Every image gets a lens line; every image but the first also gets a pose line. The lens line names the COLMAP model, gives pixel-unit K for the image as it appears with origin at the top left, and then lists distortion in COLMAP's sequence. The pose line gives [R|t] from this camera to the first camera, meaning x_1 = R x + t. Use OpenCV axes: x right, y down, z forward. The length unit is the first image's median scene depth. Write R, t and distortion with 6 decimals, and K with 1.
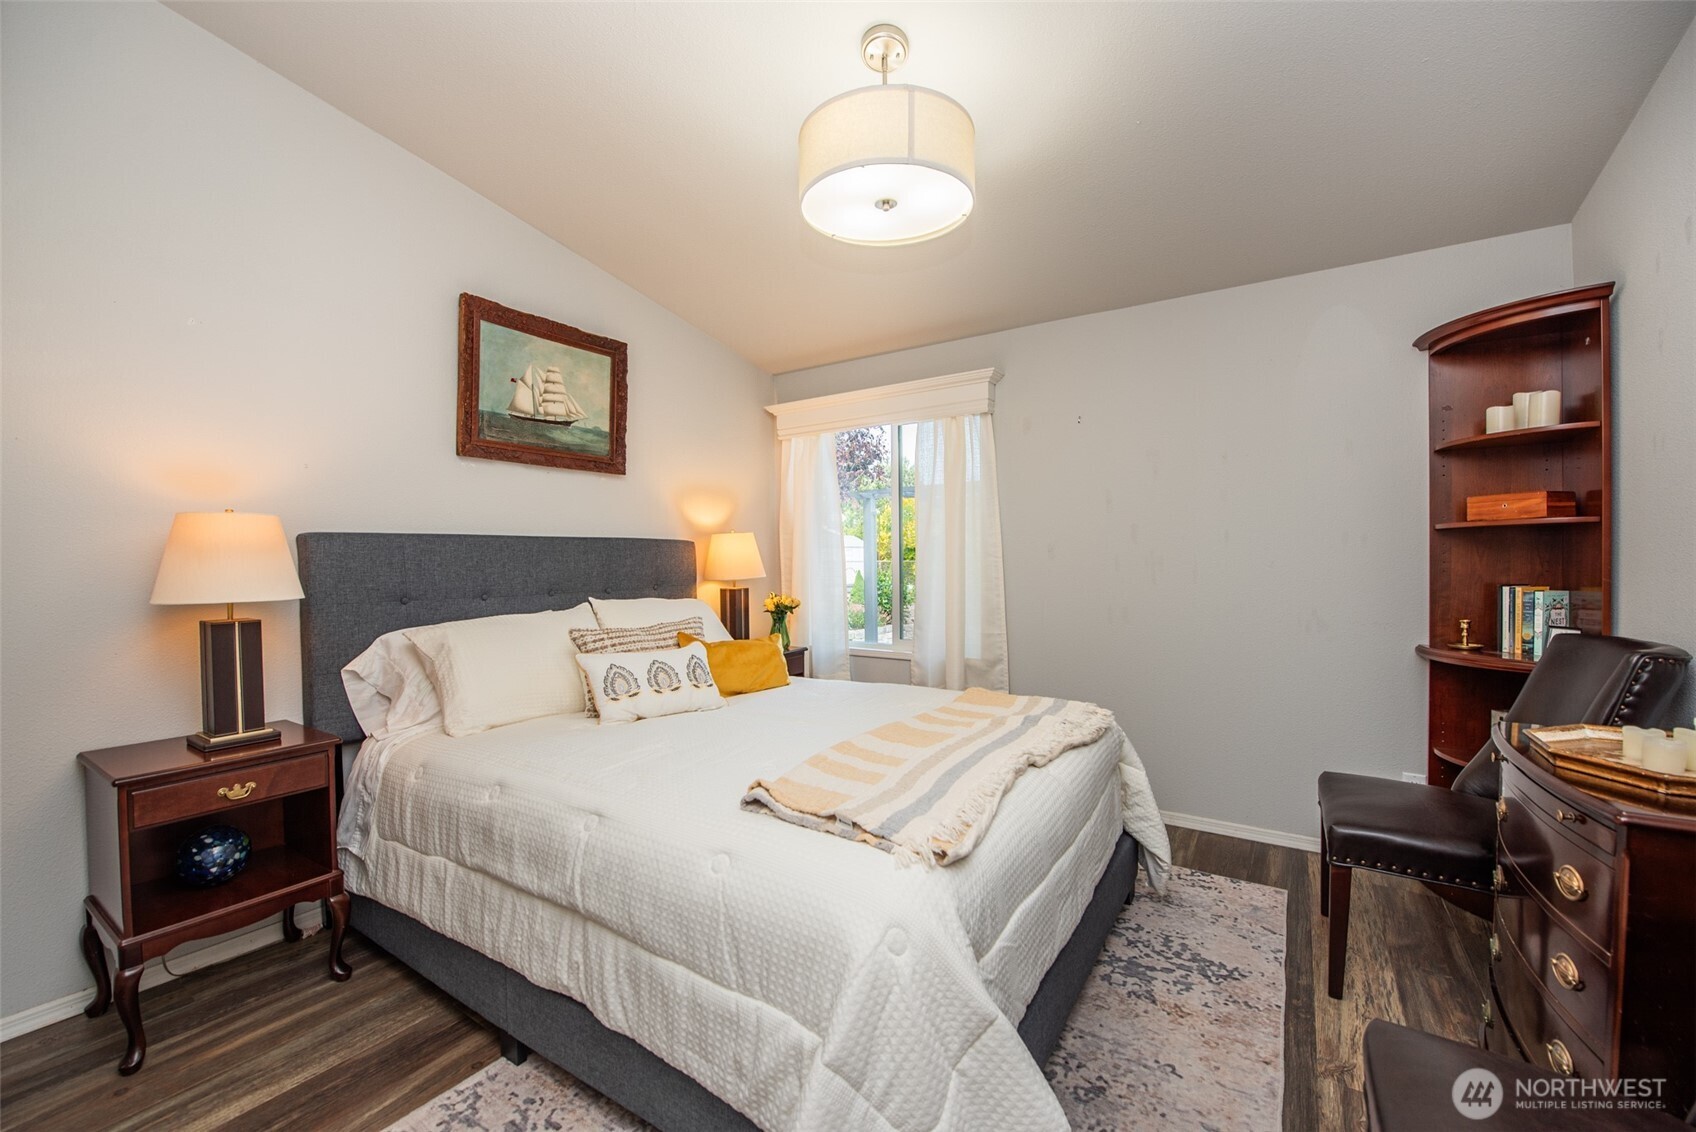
lens RADIAL K [[676.6, 0, 832.0], [0, 676.6, 564.4], [0, 0, 1]] dist [0.000930, -0.006071]
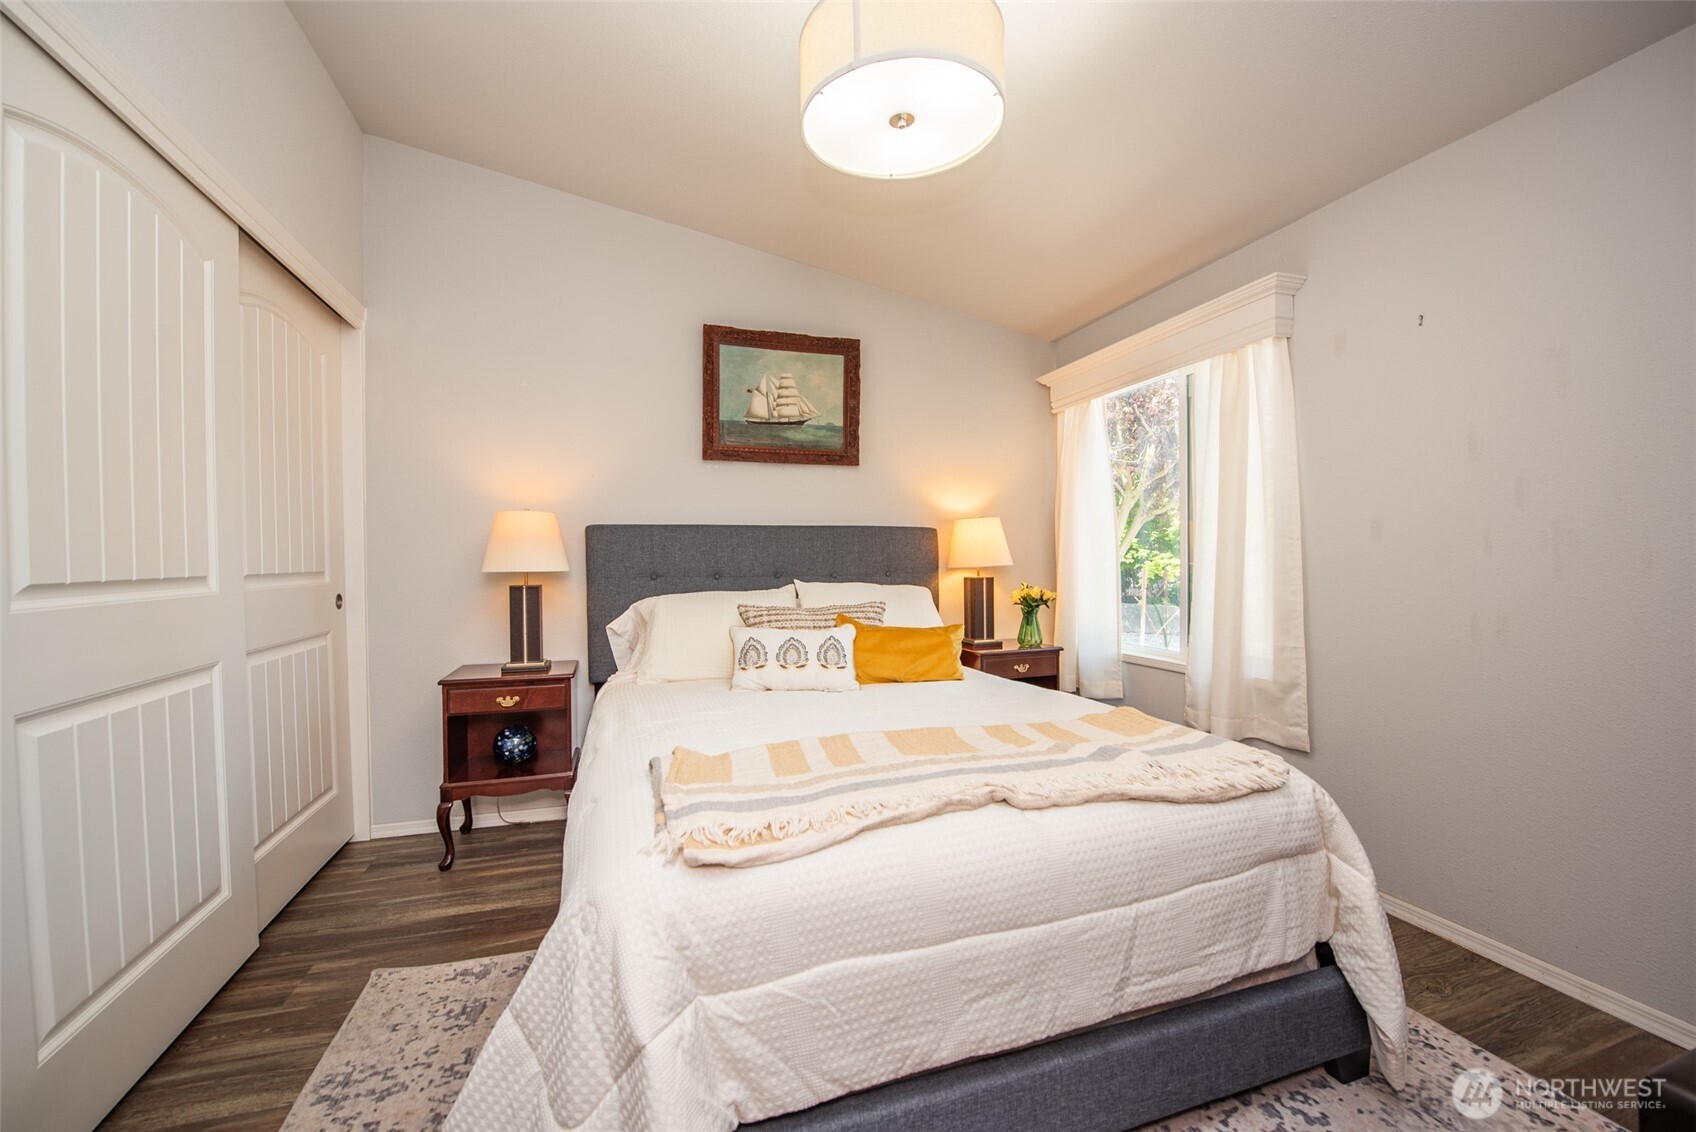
lens RADIAL K [[676.6, 0, 832.0], [0, 676.6, 564.4], [0, 0, 1]] dist [0.000930, -0.006071]
pose [[0.786927, 0.006882, -0.617008, 0.363356], [-0.006251, 0.999975, 0.003181, 0.020513], [0.617015, 0.001354, 0.786950, 0.178859]]
